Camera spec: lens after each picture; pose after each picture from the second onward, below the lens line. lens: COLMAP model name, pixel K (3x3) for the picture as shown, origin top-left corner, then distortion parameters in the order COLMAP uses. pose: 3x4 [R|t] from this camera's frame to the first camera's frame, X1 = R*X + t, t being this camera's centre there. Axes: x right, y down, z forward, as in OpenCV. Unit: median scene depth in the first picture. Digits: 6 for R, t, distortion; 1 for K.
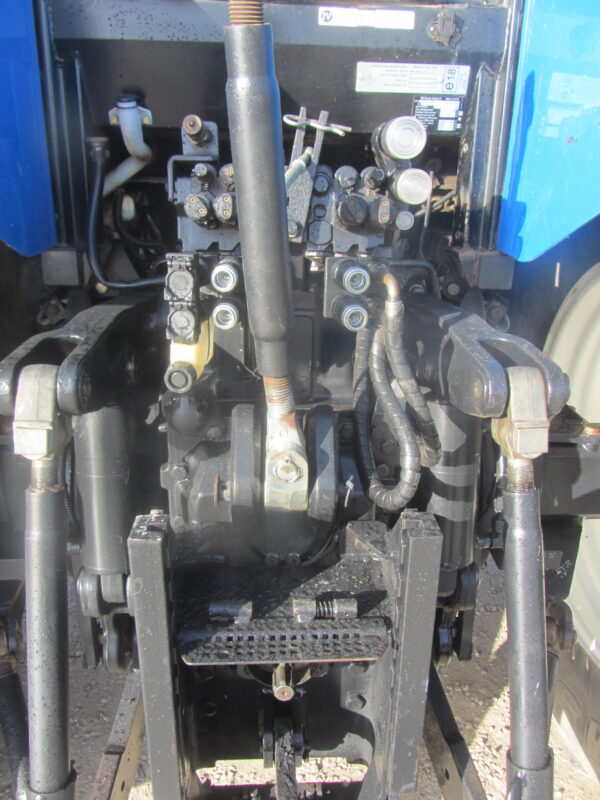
lens RADIAL K [[660.3, 0, 300.1], [0, 660.3, 401.5], [0, 0, 1]] dist [-0.012085, 0.001672]
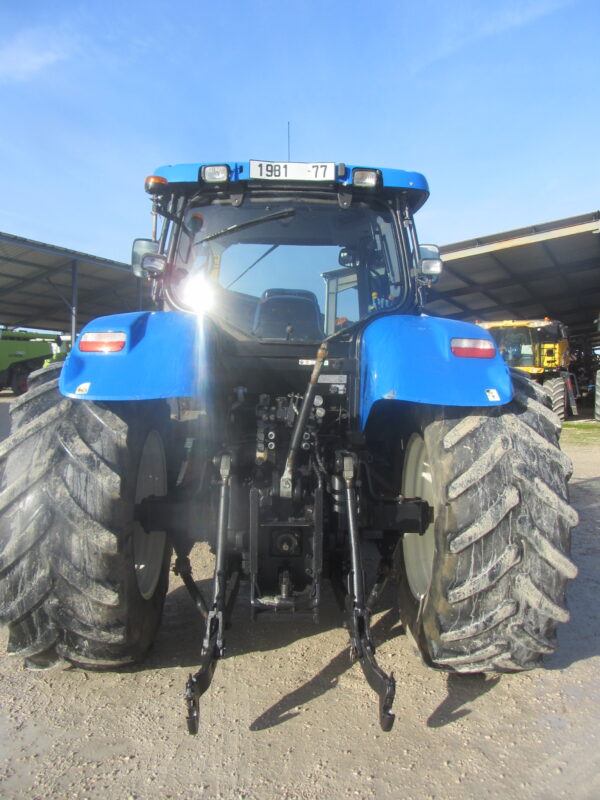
lens RADIAL K [[660.3, 0, 302.0], [0, 660.3, 403.2], [0, 0, 1]] dist [-0.012085, 0.001672]
pose [[0.999855, -0.000963, -0.017012, 0.117011], [-0.004211, 0.953466, -0.301471, 0.727480], [0.016510, 0.301499, 0.953324, -2.496100]]
